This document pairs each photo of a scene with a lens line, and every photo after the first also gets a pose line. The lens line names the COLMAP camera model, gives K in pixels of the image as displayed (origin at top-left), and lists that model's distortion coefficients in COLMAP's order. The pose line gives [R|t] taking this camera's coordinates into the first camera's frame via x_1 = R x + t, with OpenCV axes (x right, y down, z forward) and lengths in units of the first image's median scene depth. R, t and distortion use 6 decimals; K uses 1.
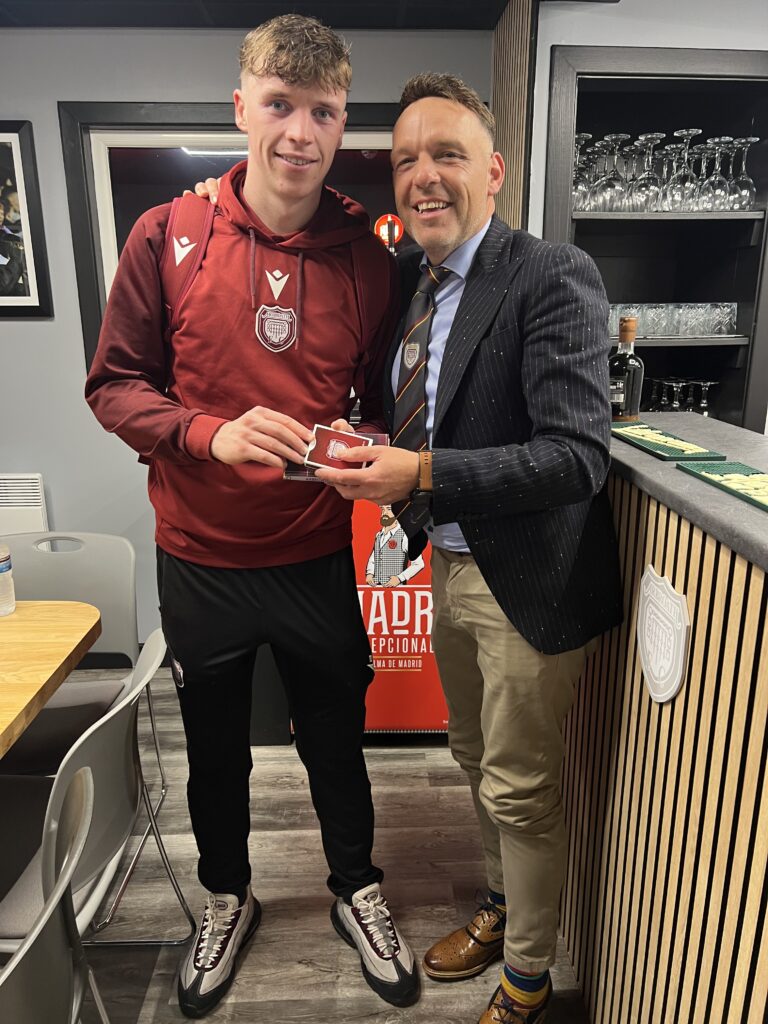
lens RADIAL K [[769.1, 0, 395.5], [0, 769.1, 516.2], [0, 0, 1]] dist [0.011021, -0.005081]
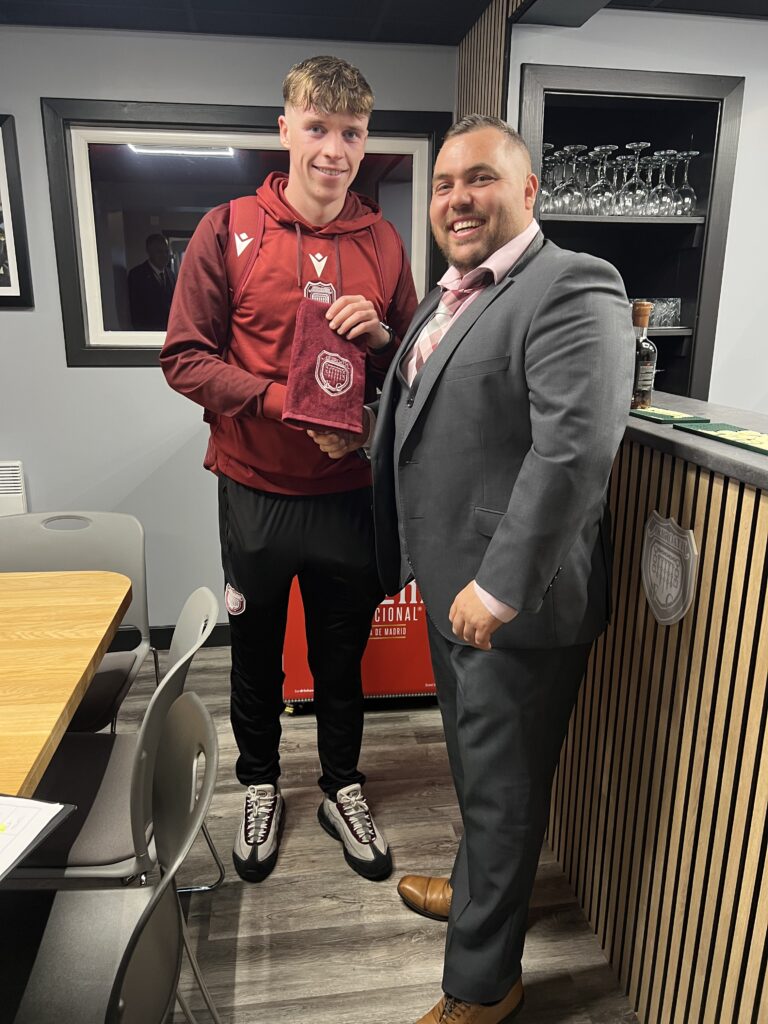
lens RADIAL K [[769.0, 0, 384.0], [0, 769.0, 512.0], [0, 0, 1]] dist [0.007305, 0.005201]
pose [[0.995065, -0.017821, 0.097615, -0.105905], [0.018718, 0.999791, -0.008282, 0.036615], [-0.097447, 0.010068, 0.995190, -0.071388]]
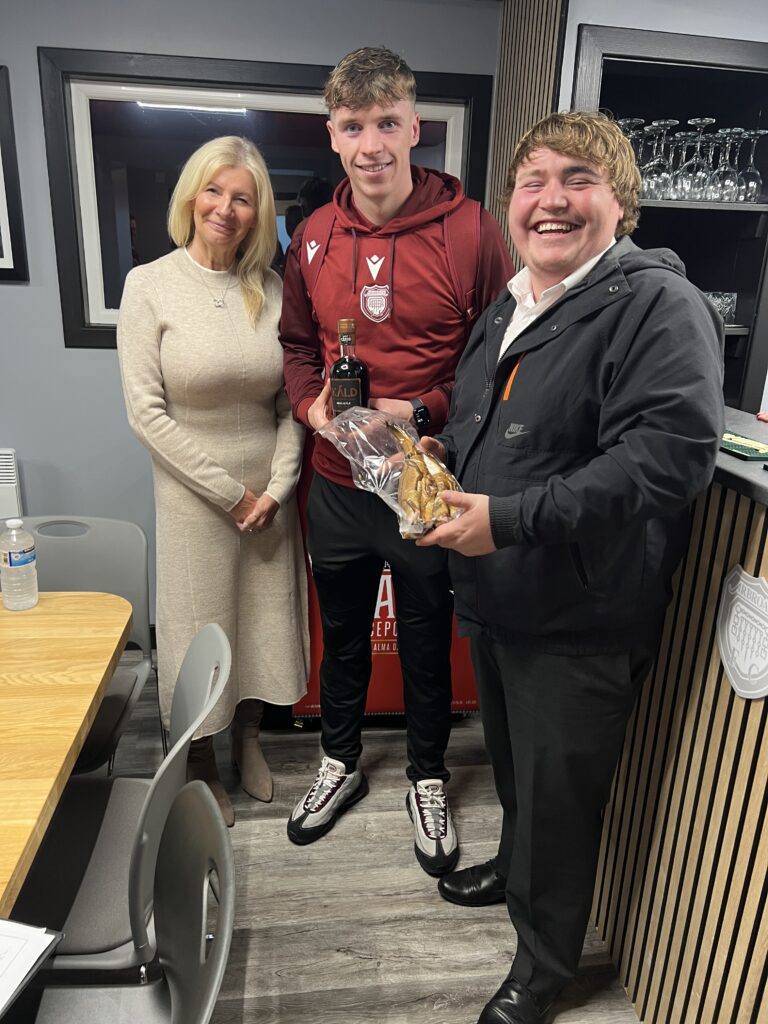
lens RADIAL K [[766.1, 0, 387.4], [0, 766.1, 517.6], [0, 0, 1]] dist [0.027997, -0.030587]
pose [[0.994925, 0.004898, 0.100497, -0.126657], [-0.009303, 0.999014, 0.043415, -0.020723], [-0.100185, -0.044129, 0.993990, 0.019531]]
